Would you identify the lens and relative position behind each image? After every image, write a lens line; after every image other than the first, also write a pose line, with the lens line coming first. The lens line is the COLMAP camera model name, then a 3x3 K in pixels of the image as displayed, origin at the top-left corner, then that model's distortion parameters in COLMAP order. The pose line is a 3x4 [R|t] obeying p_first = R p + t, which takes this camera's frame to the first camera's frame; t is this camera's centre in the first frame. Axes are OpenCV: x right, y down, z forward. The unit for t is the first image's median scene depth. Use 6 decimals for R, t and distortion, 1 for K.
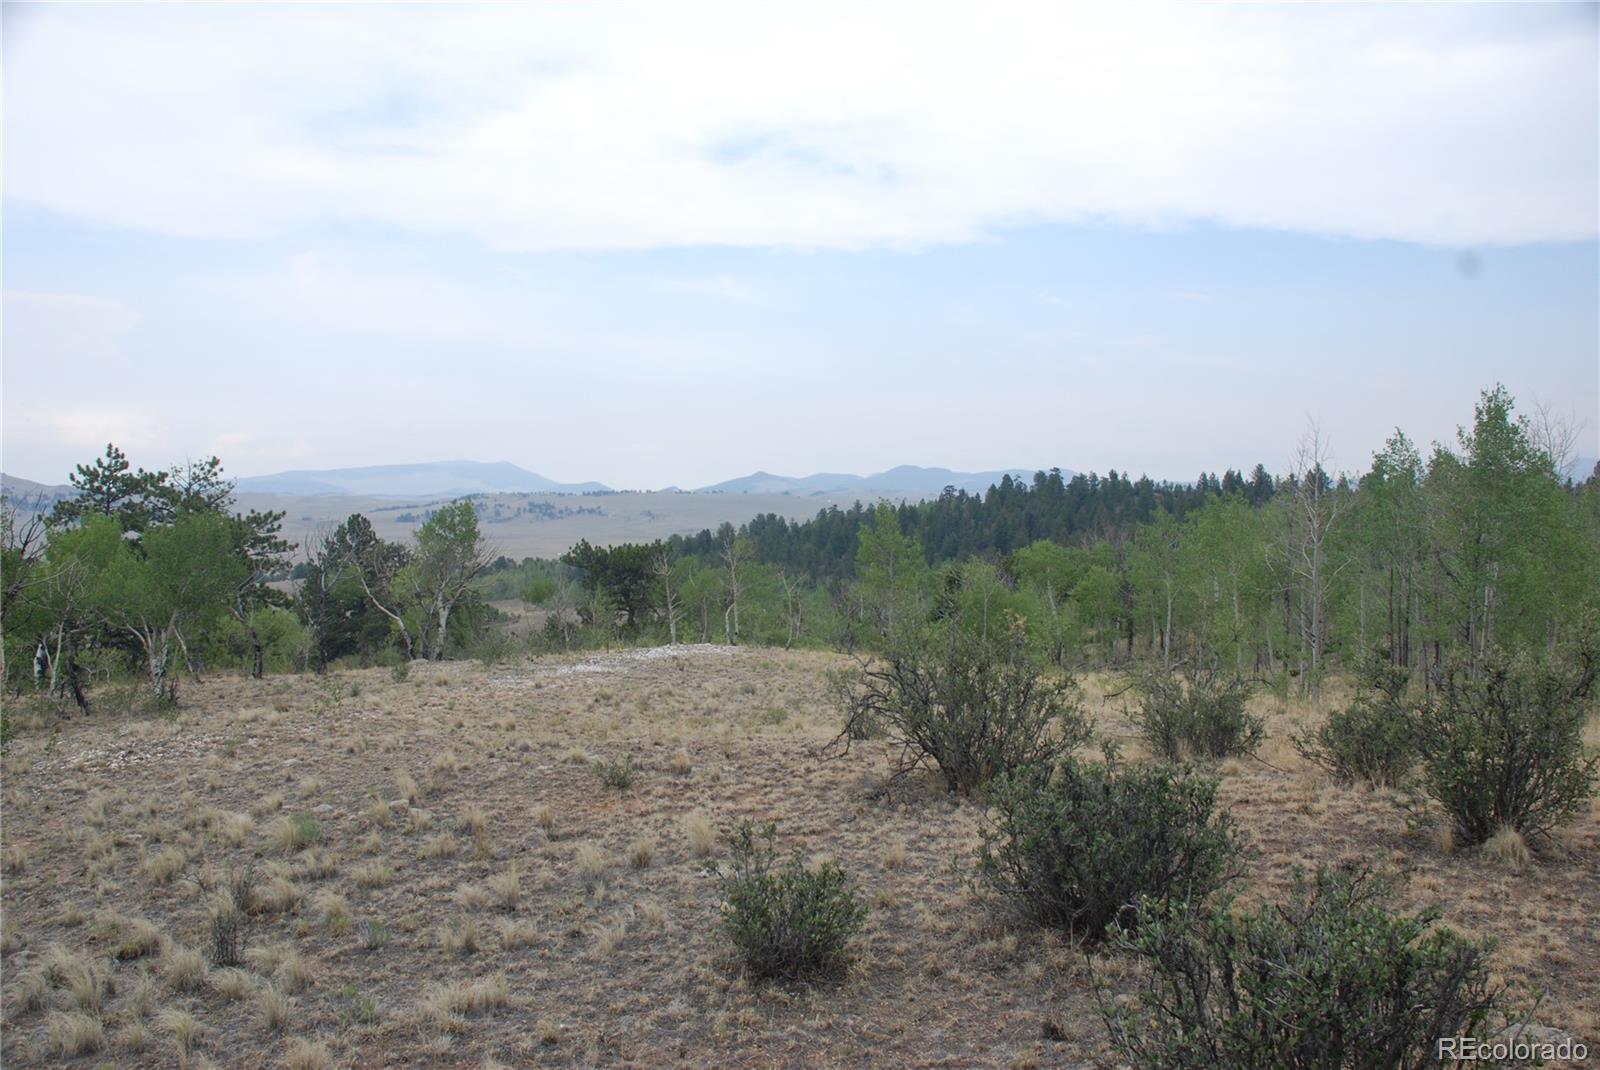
lens RADIAL K [[1271.6, 0, 798.5], [0, 1271.6, 550.2], [0, 0, 1]] dist [-0.150716, 0.123482]
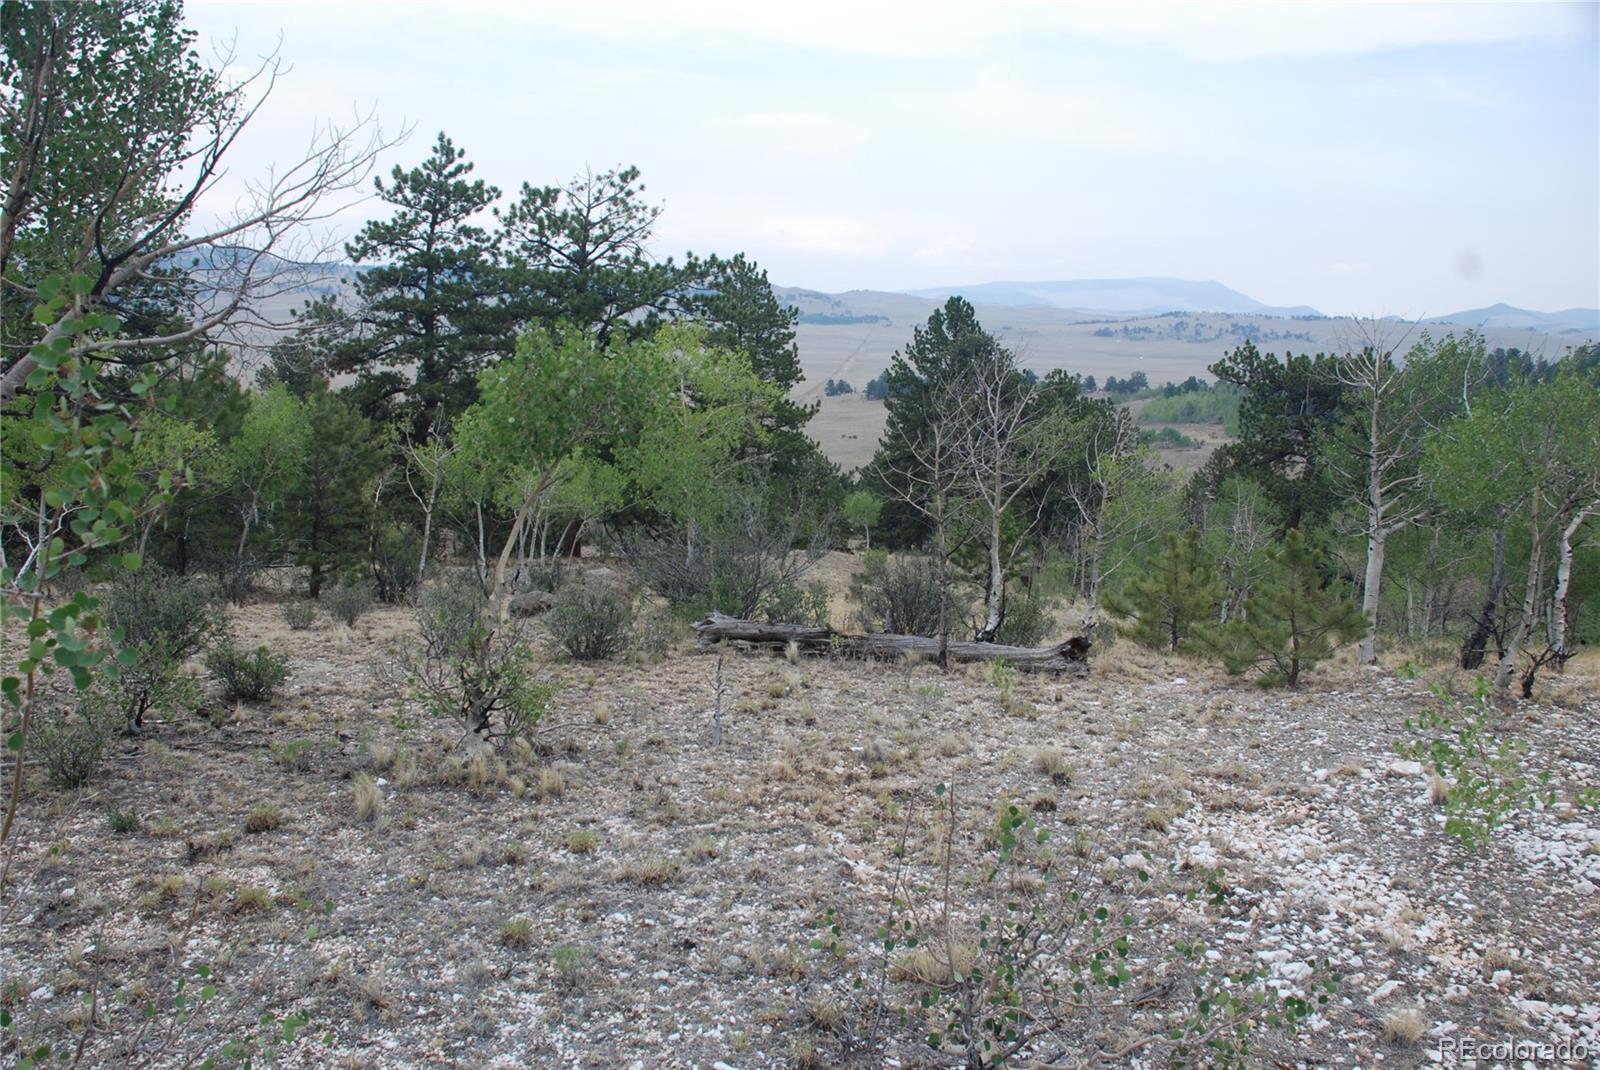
lens RADIAL K [[1271.6, 0, 800.0], [0, 1271.6, 537.1], [0, 0, 1]] dist [-0.150716, 0.123482]
pose [[0.856496, 0.123550, -0.501149, -0.044384], [-0.055859, 0.987414, 0.147964, 0.012238], [0.513123, -0.098737, 0.852617, 0.431709]]
